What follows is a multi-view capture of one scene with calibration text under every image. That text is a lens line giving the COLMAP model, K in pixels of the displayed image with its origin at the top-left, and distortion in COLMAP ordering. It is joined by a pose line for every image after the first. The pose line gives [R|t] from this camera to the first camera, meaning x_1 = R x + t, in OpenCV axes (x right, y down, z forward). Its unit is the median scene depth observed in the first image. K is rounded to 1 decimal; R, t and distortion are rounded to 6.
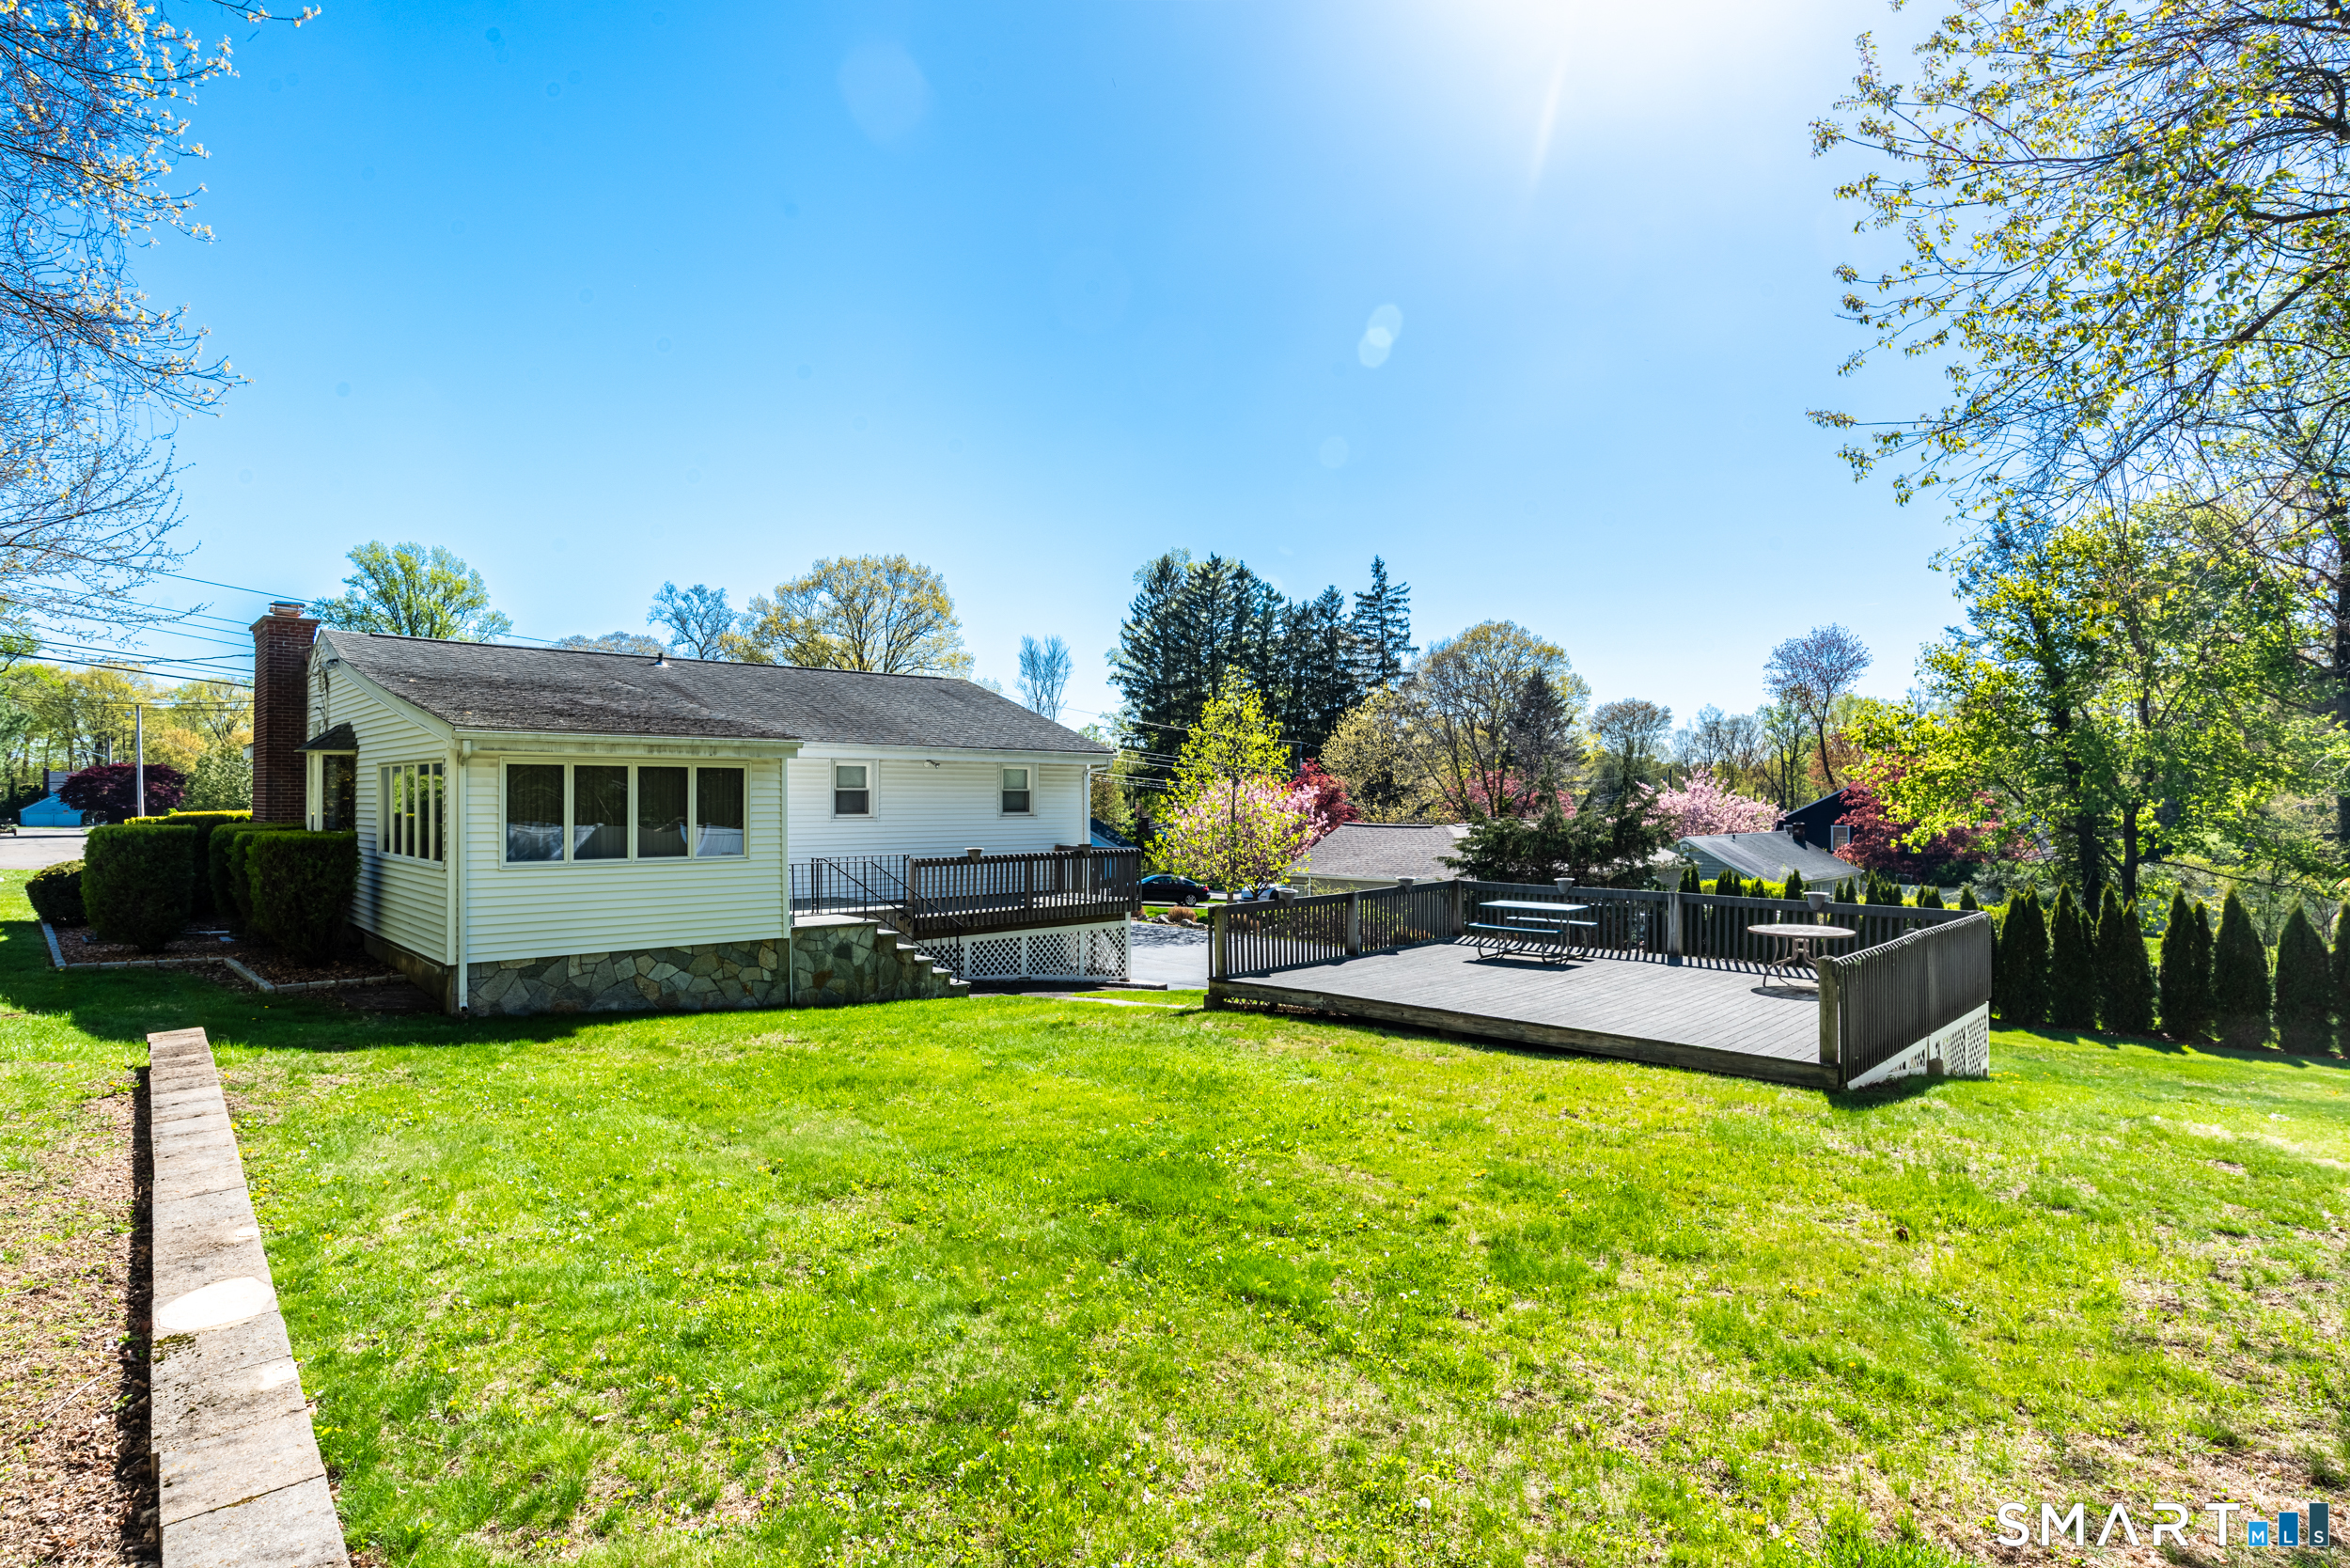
lens RADIAL K [[1195.5, 0, 1179.7], [0, 1195.5, 790.9], [0, 0, 1]] dist [-0.056631, 0.024487]
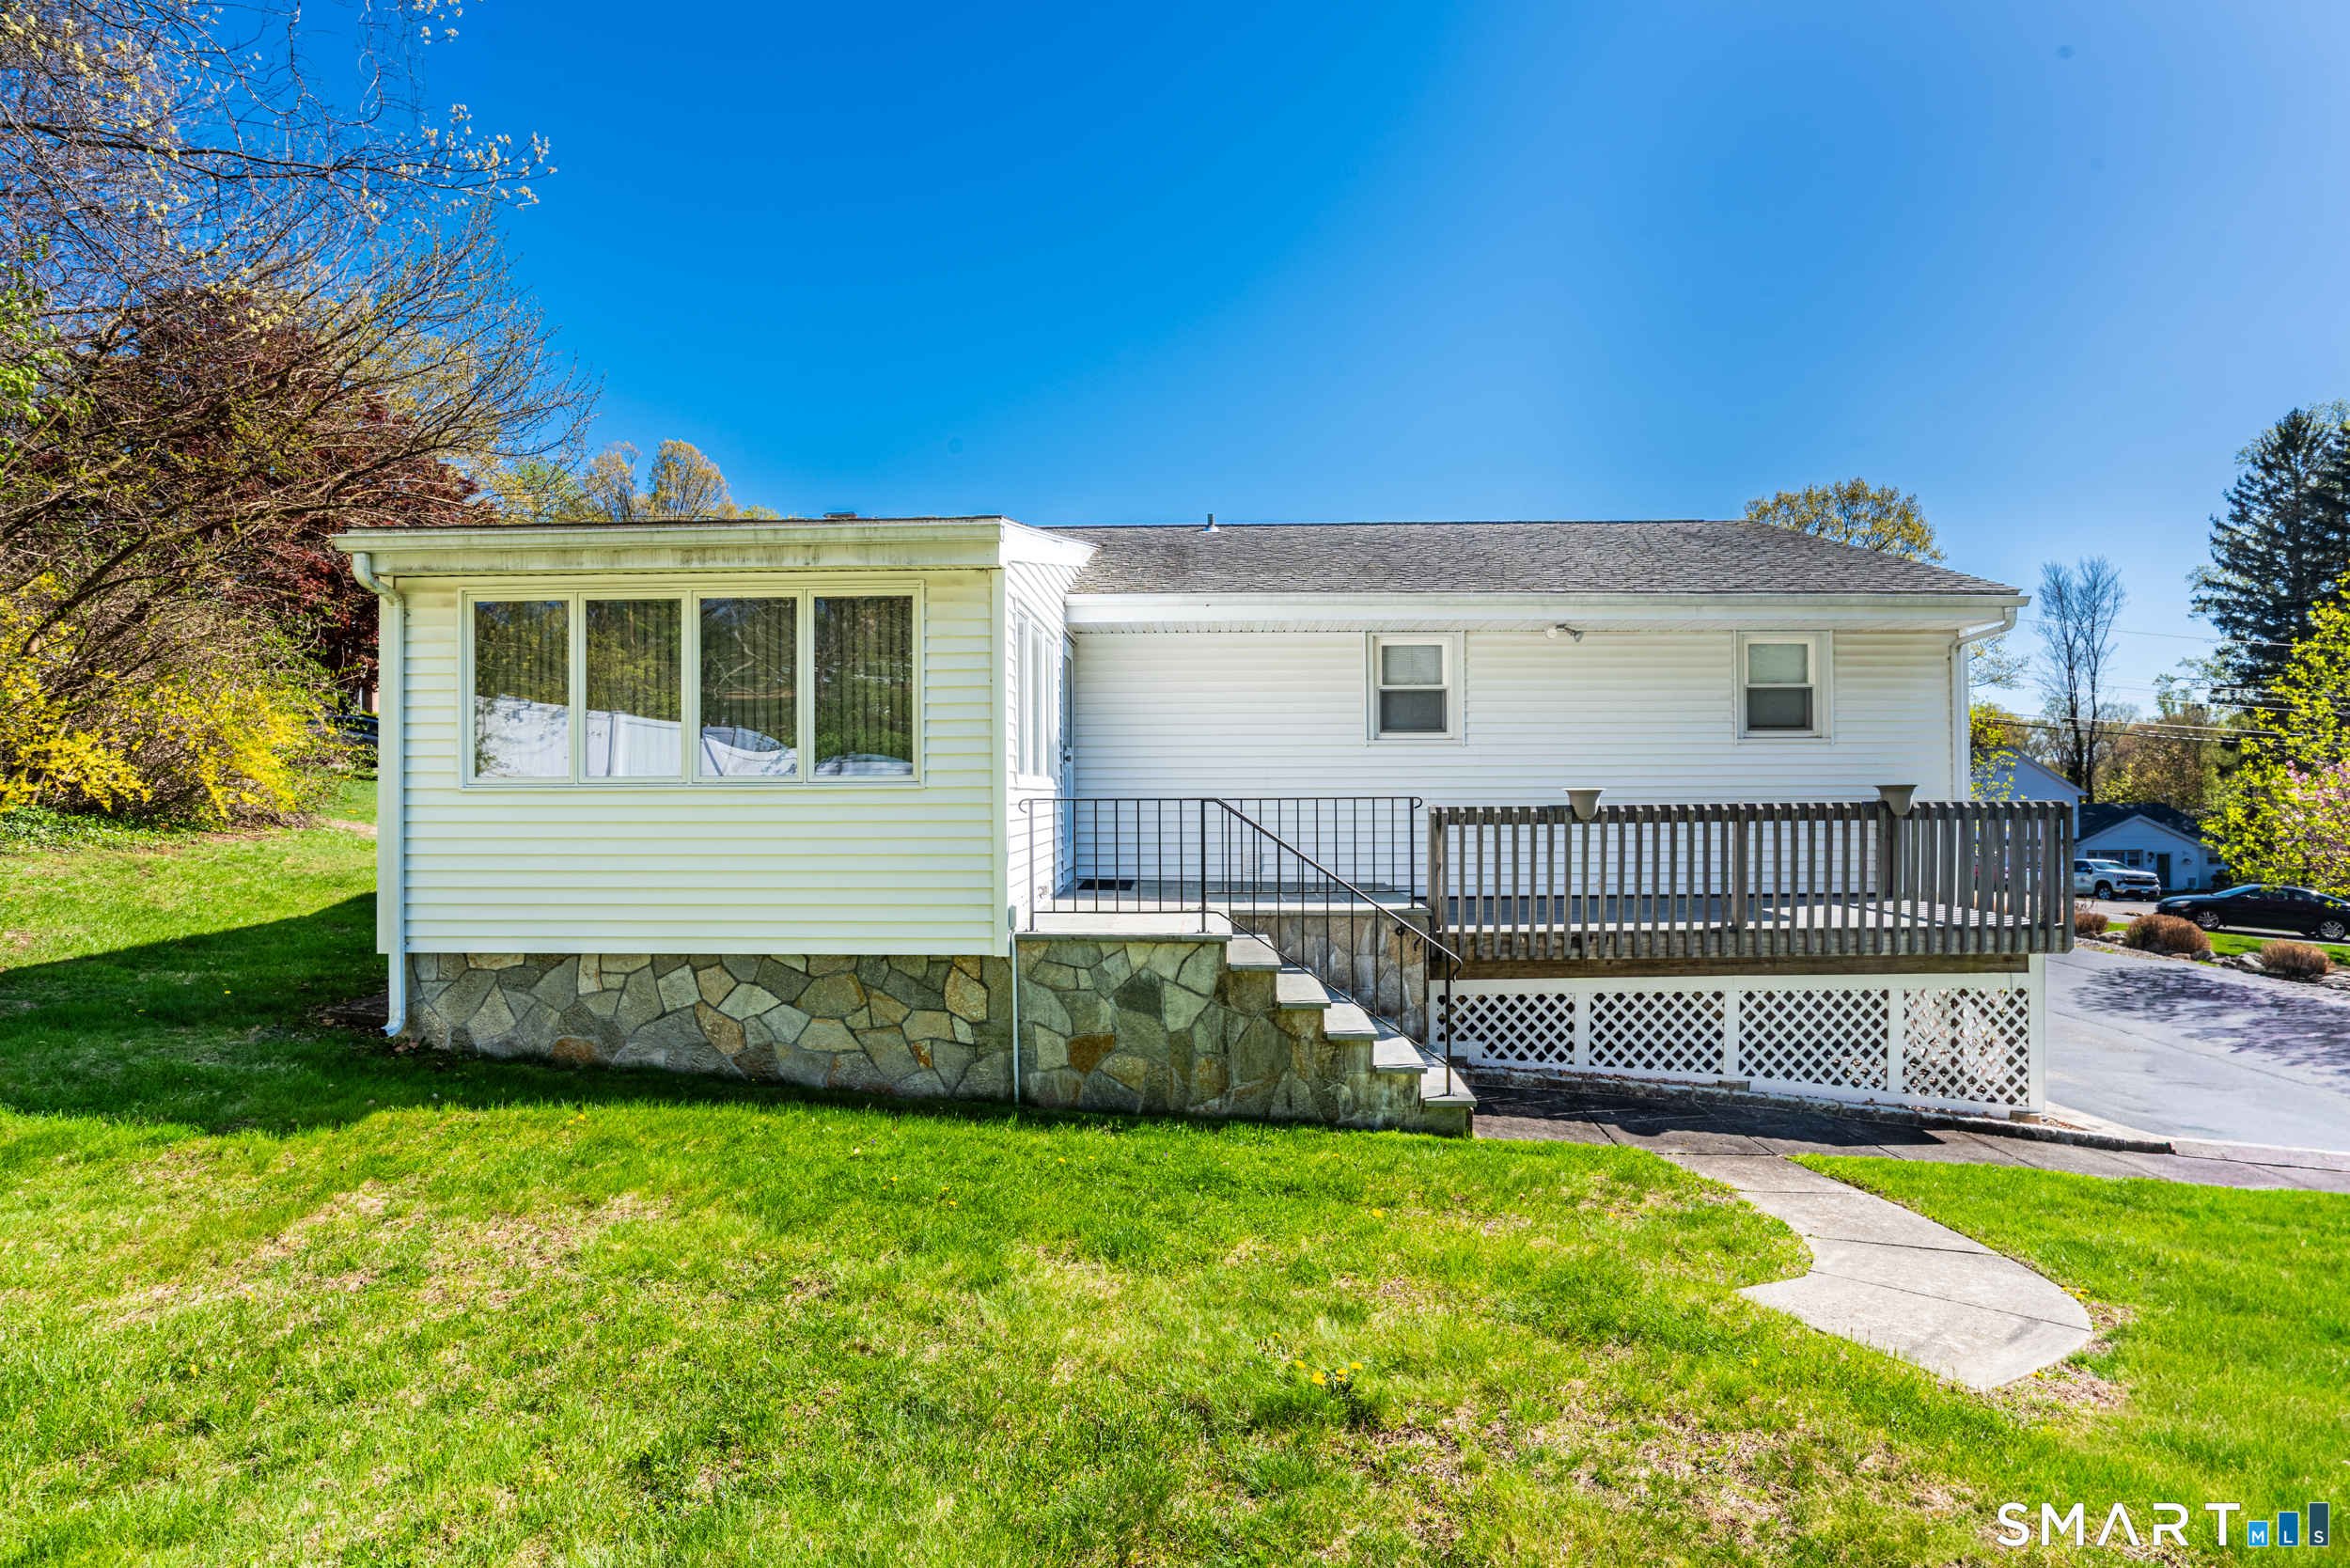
lens RADIAL K [[1195.5, 0, 1179.7], [0, 1195.5, 790.9], [0, 0, 1]] dist [-0.056631, 0.024487]
pose [[0.704631, -0.005510, -0.709553, 0.036838], [0.010092, 0.999947, 0.002257, 0.044275], [0.709503, -0.008752, 0.704648, 0.541903]]
